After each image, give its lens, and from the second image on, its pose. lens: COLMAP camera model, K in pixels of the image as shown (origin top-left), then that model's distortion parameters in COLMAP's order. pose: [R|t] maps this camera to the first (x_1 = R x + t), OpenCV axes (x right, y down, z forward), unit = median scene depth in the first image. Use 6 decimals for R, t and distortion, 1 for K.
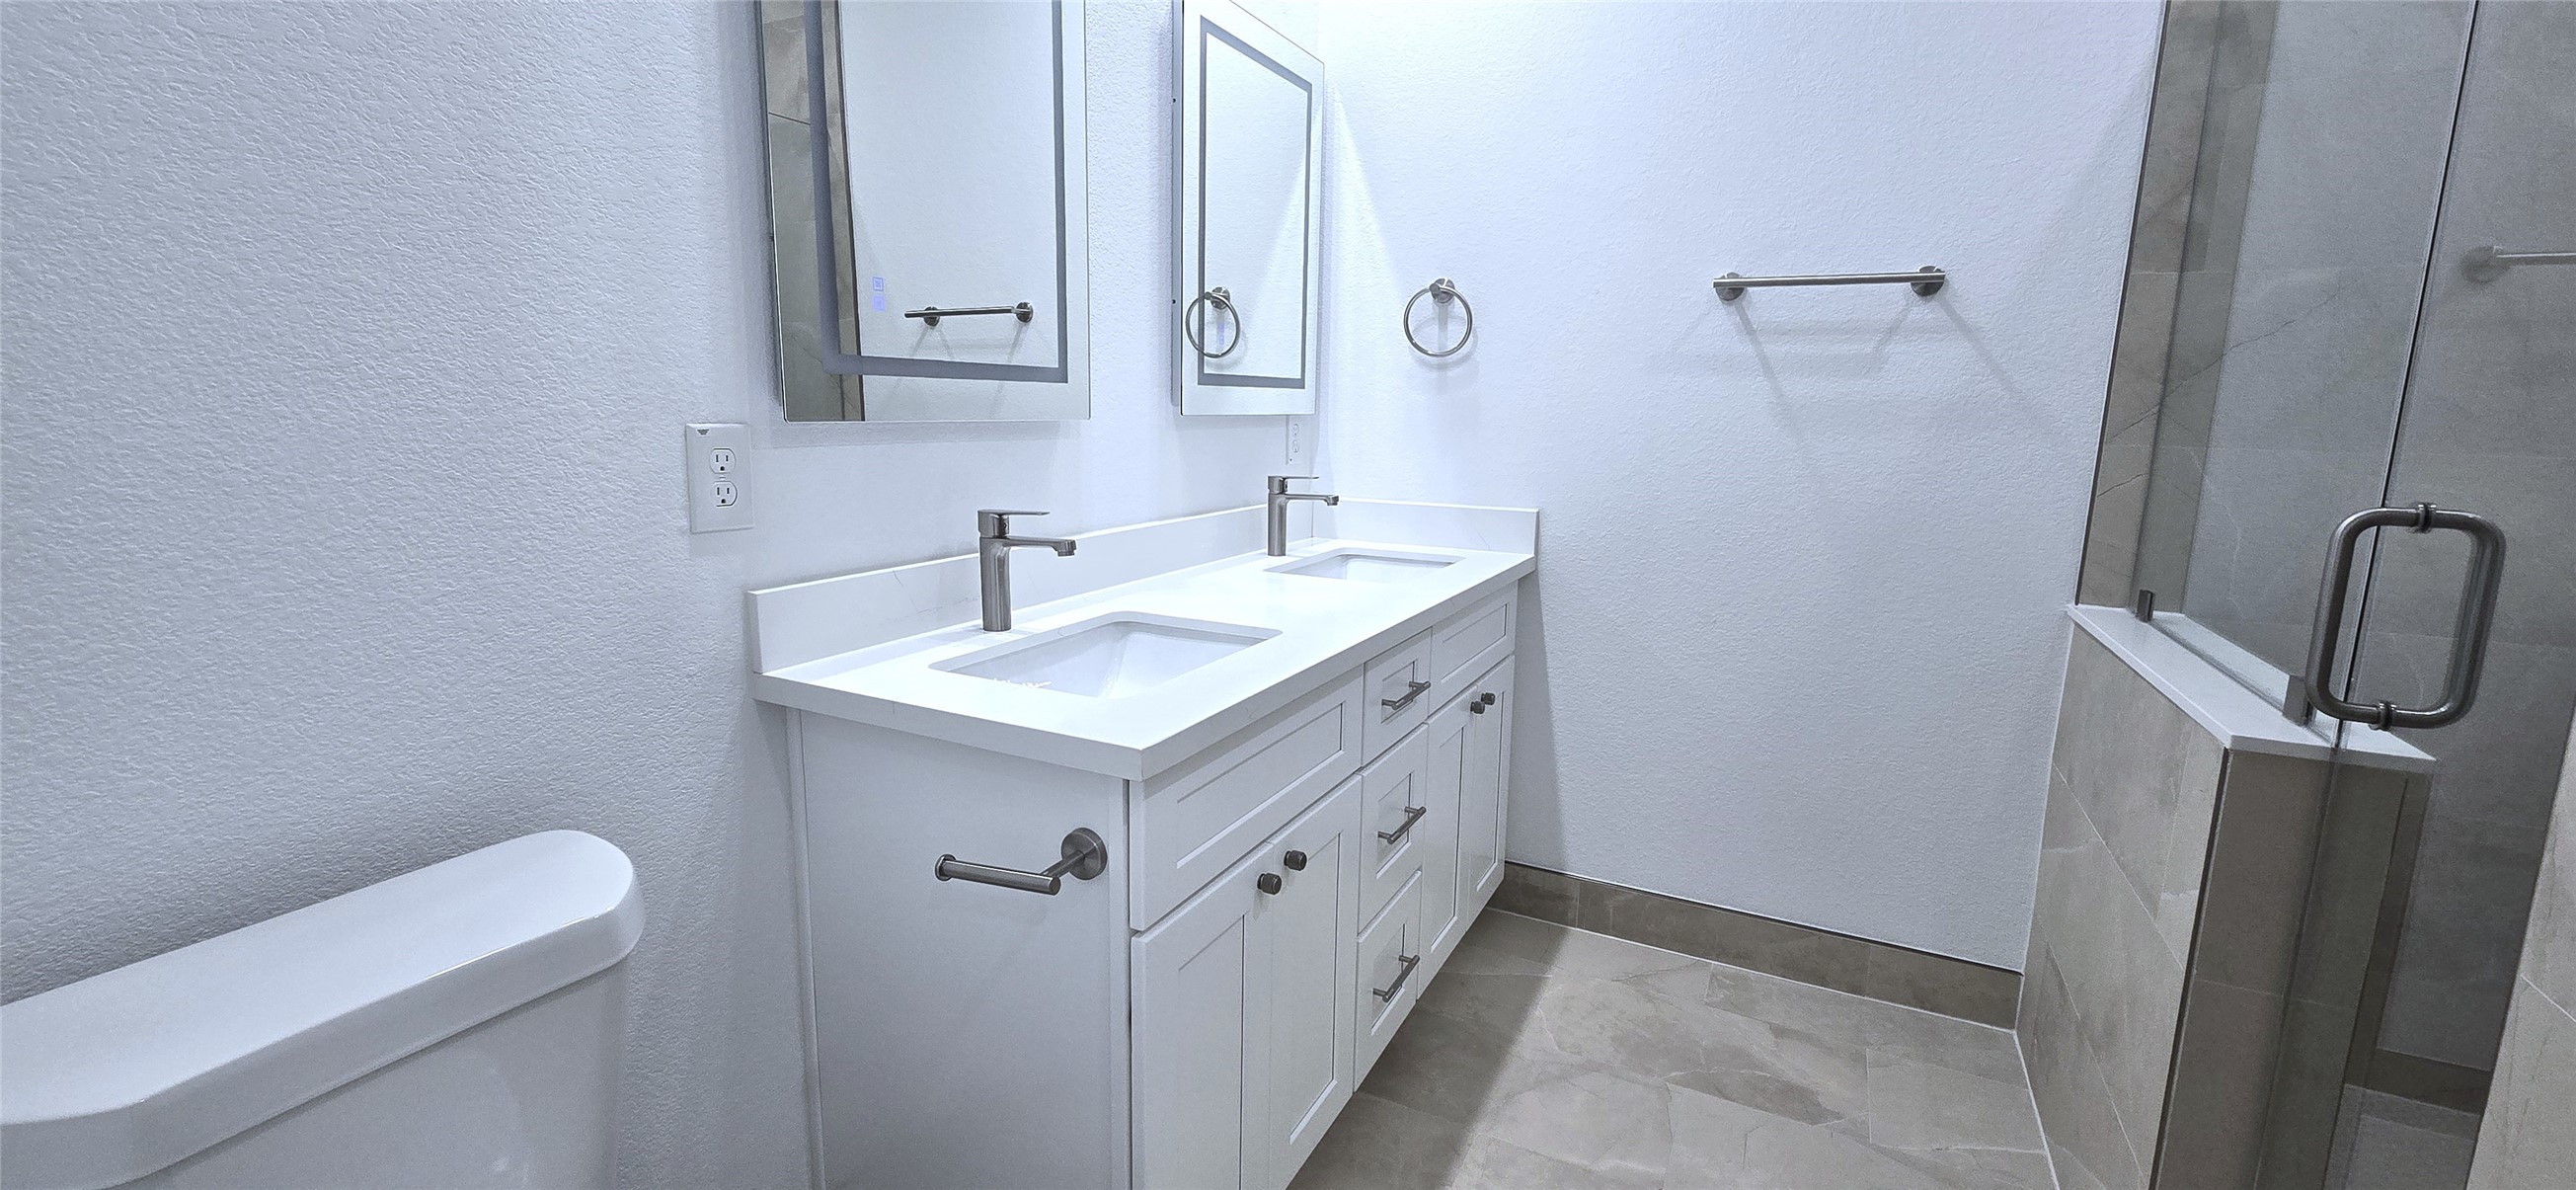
lens RADIAL K [[1059.5, 0, 1272.6], [0, 1059.5, 583.0], [0, 0, 1]] dist [0.000765, 0.000277]
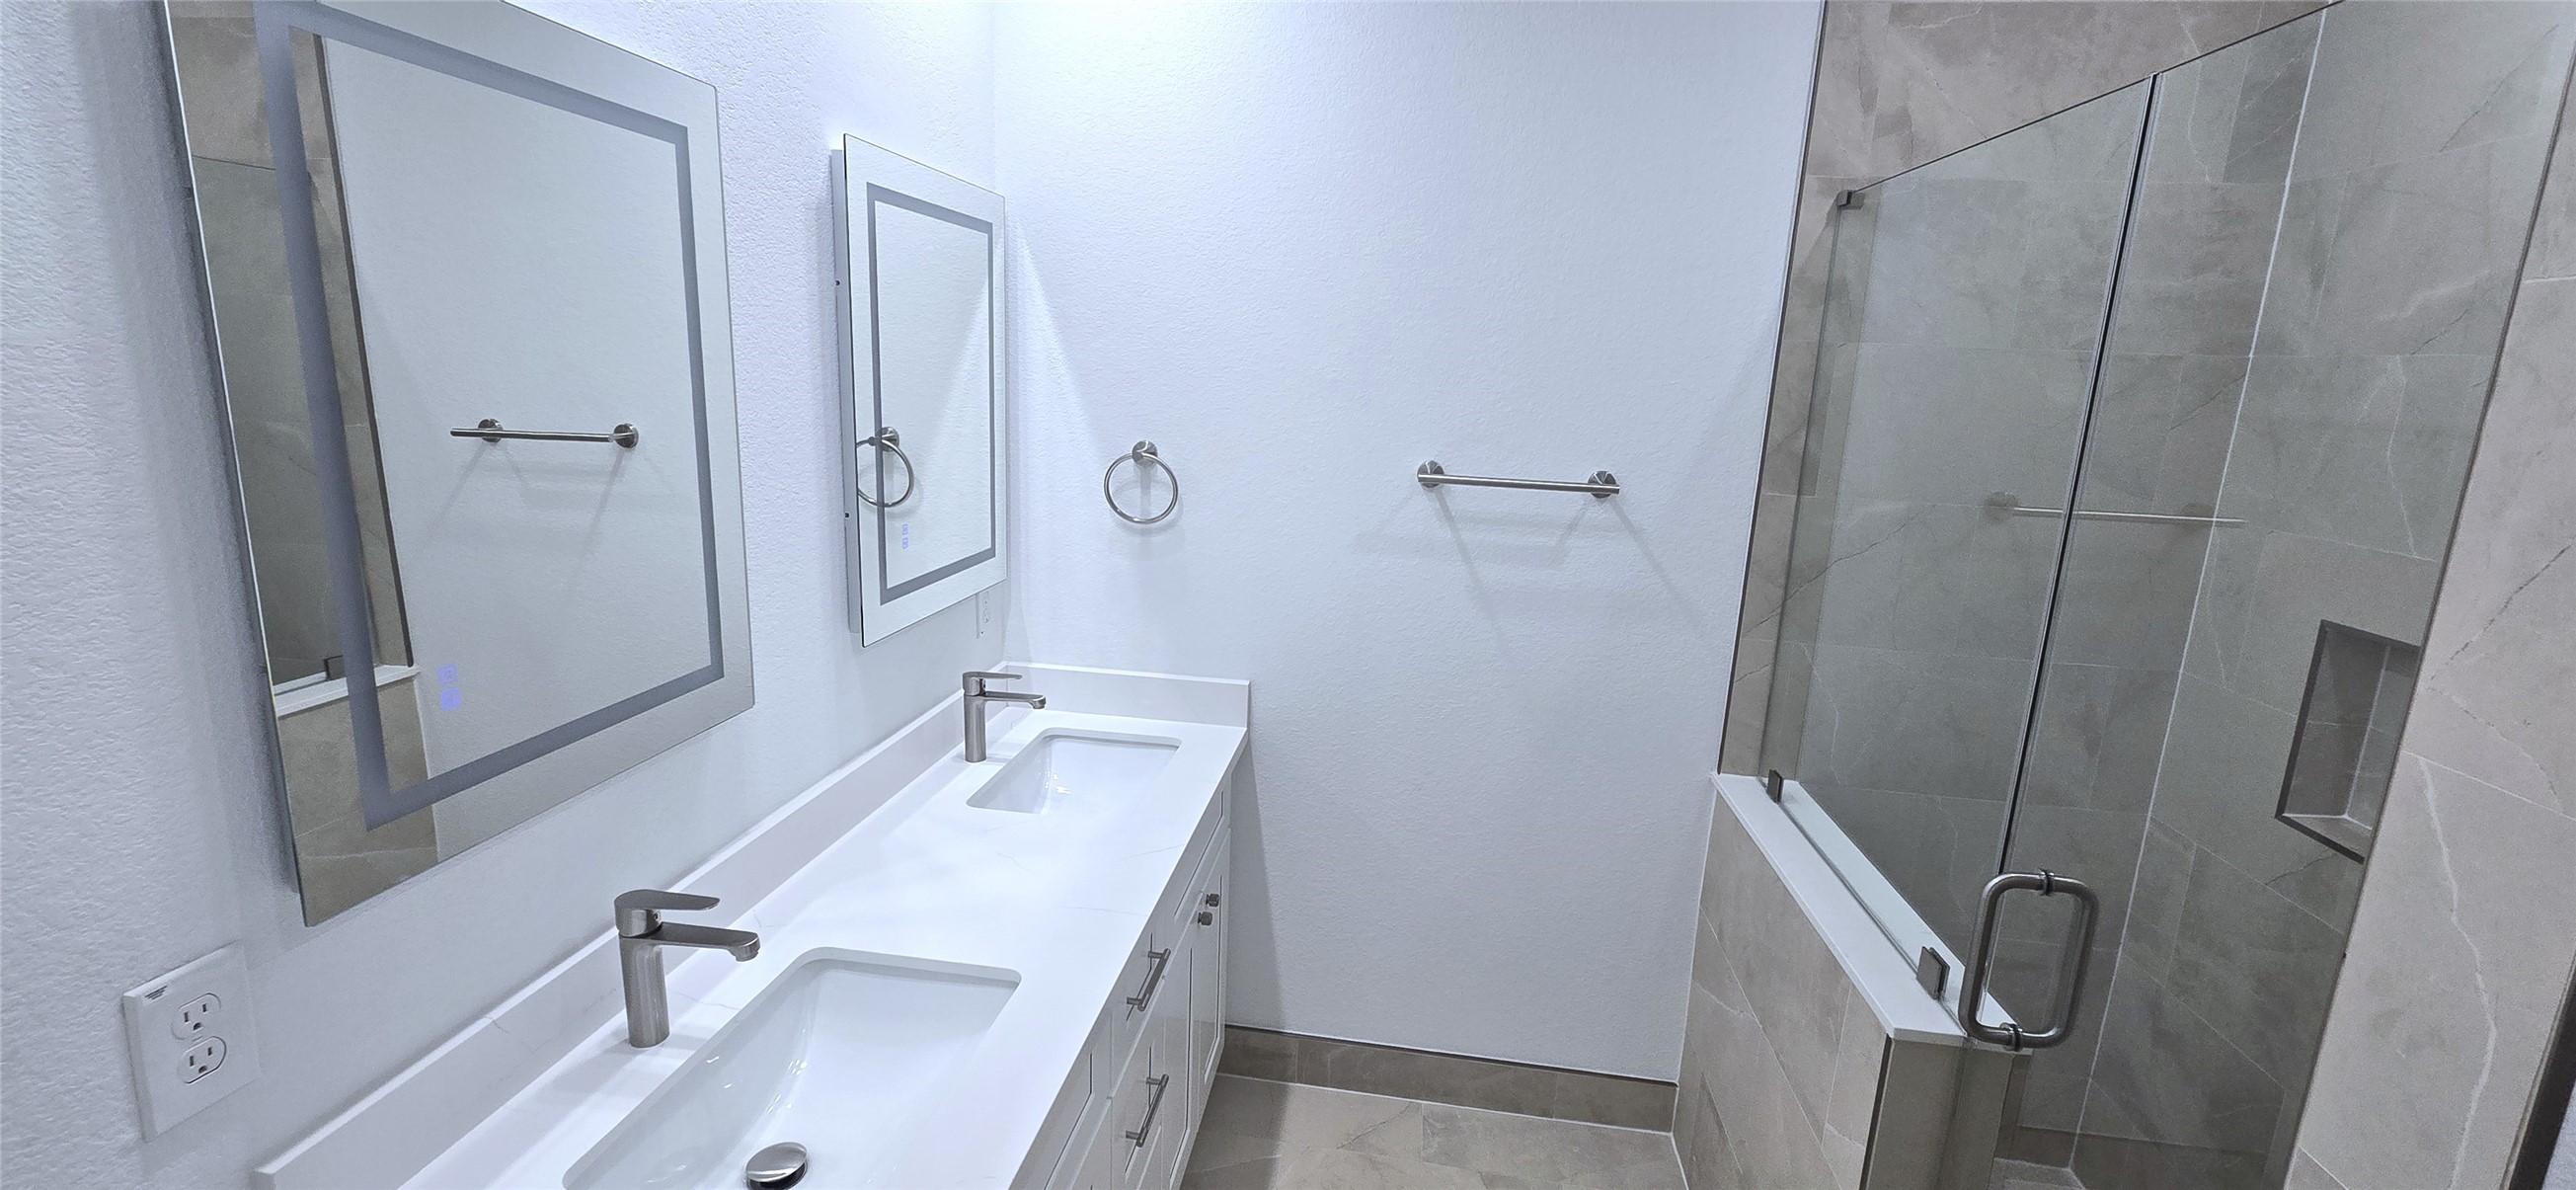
lens RADIAL K [[1059.5, 0, 1276.9], [0, 1059.5, 595.3], [0, 0, 1]] dist [0.000765, 0.000277]
pose [[0.944764, -0.043627, 0.324833, -0.044781], [0.029185, 0.998362, 0.049201, -0.225330], [-0.326448, -0.037003, 0.944491, 0.086269]]
